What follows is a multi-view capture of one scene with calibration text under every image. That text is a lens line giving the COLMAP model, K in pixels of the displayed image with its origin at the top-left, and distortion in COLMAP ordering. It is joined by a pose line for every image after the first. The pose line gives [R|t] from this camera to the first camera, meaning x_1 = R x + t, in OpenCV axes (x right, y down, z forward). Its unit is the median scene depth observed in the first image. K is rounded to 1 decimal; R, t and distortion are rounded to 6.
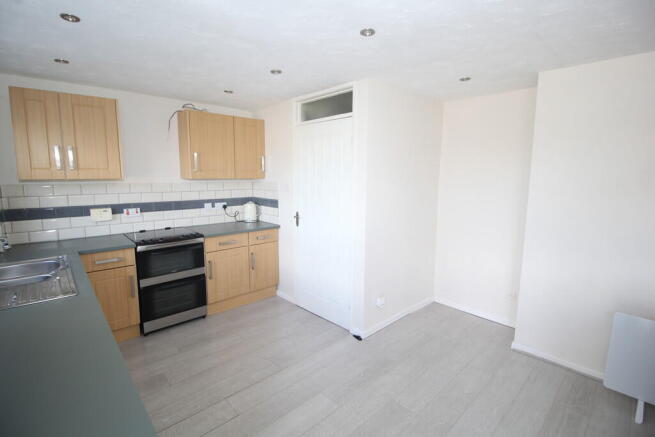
lens RADIAL K [[303.8, 0, 320.9], [0, 303.8, 219.9], [0, 0, 1]] dist [-0.020155, -0.001223]
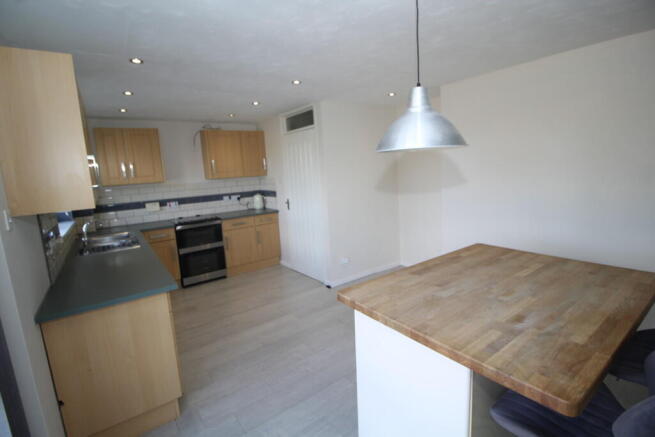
lens RADIAL K [[303.8, 0, 325.8], [0, 303.8, 220.1], [0, 0, 1]] dist [-0.020155, -0.001223]
pose [[0.992103, -0.041609, -0.118320, 0.259848], [0.044475, 0.998775, 0.021692, 0.048014], [0.117272, -0.026783, 0.992739, -0.339402]]
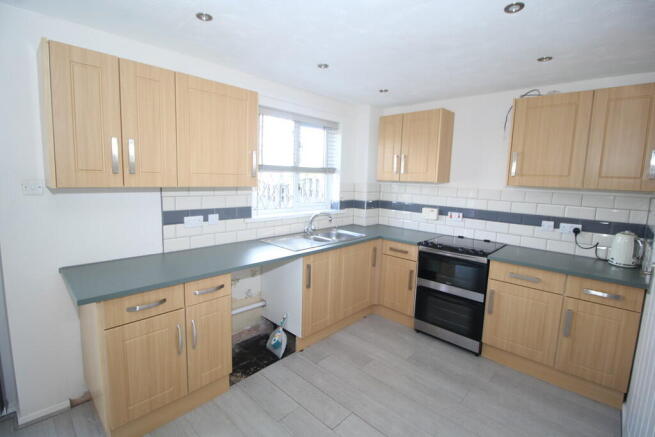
lens RADIAL K [[303.8, 0, 322.6], [0, 303.8, 214.5], [0, 0, 1]] dist [-0.020155, -0.001223]
pose [[0.060375, 0.122001, -0.990692, 0.347799], [-0.174324, 0.978538, 0.109881, -0.064170], [0.982836, 0.166068, 0.080347, 0.474645]]
